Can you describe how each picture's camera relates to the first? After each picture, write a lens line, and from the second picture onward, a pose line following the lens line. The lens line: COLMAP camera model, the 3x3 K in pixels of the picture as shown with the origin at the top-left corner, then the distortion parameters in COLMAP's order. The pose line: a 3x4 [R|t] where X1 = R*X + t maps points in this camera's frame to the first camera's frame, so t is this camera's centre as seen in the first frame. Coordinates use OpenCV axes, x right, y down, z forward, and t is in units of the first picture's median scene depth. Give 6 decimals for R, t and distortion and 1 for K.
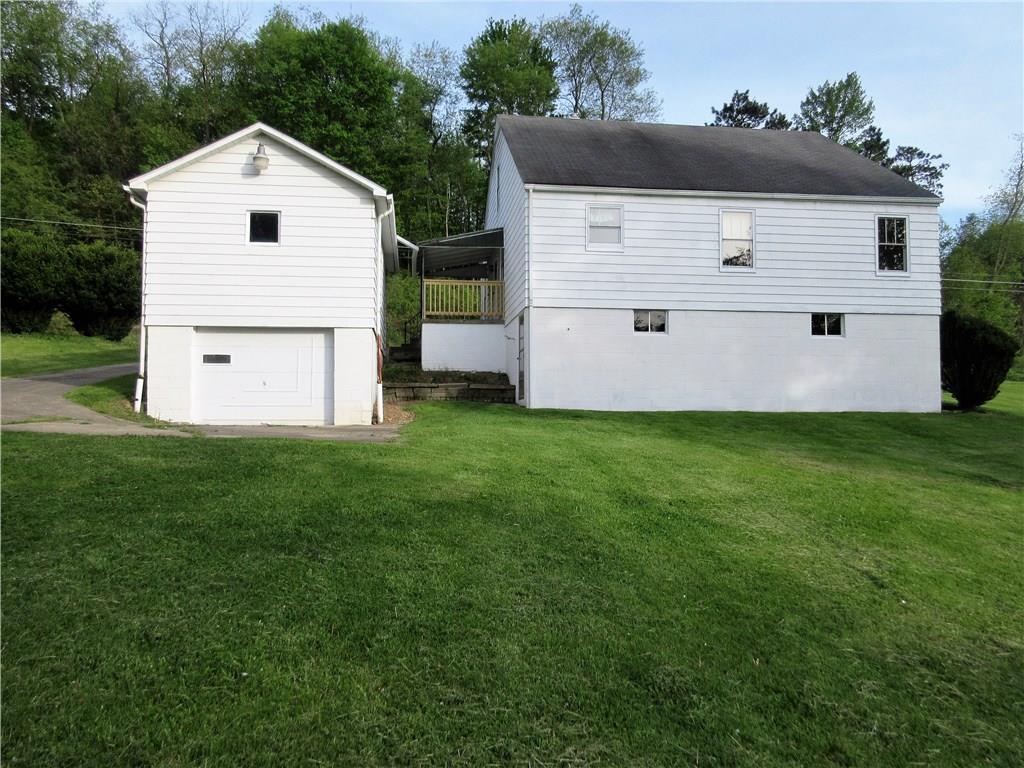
lens RADIAL K [[766.9, 0, 512.2], [0, 766.9, 385.6], [0, 0, 1]] dist [0.003157, -0.000942]
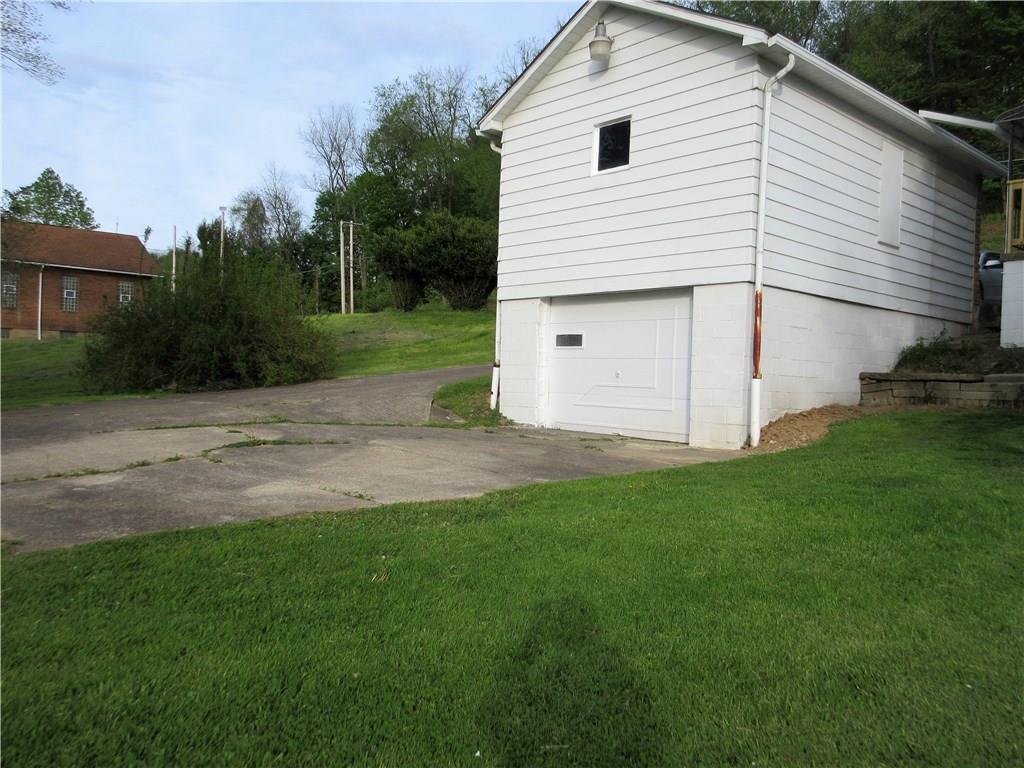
lens RADIAL K [[812.8, 0, 511.7], [0, 812.8, 374.7], [0, 0, 1]] dist [0.021618, 0.003435]
pose [[0.592208, 0.015072, -0.805644, 0.206235], [0.003518, 0.999767, 0.021289, -0.018705], [0.805778, -0.015442, 0.592017, 0.497947]]
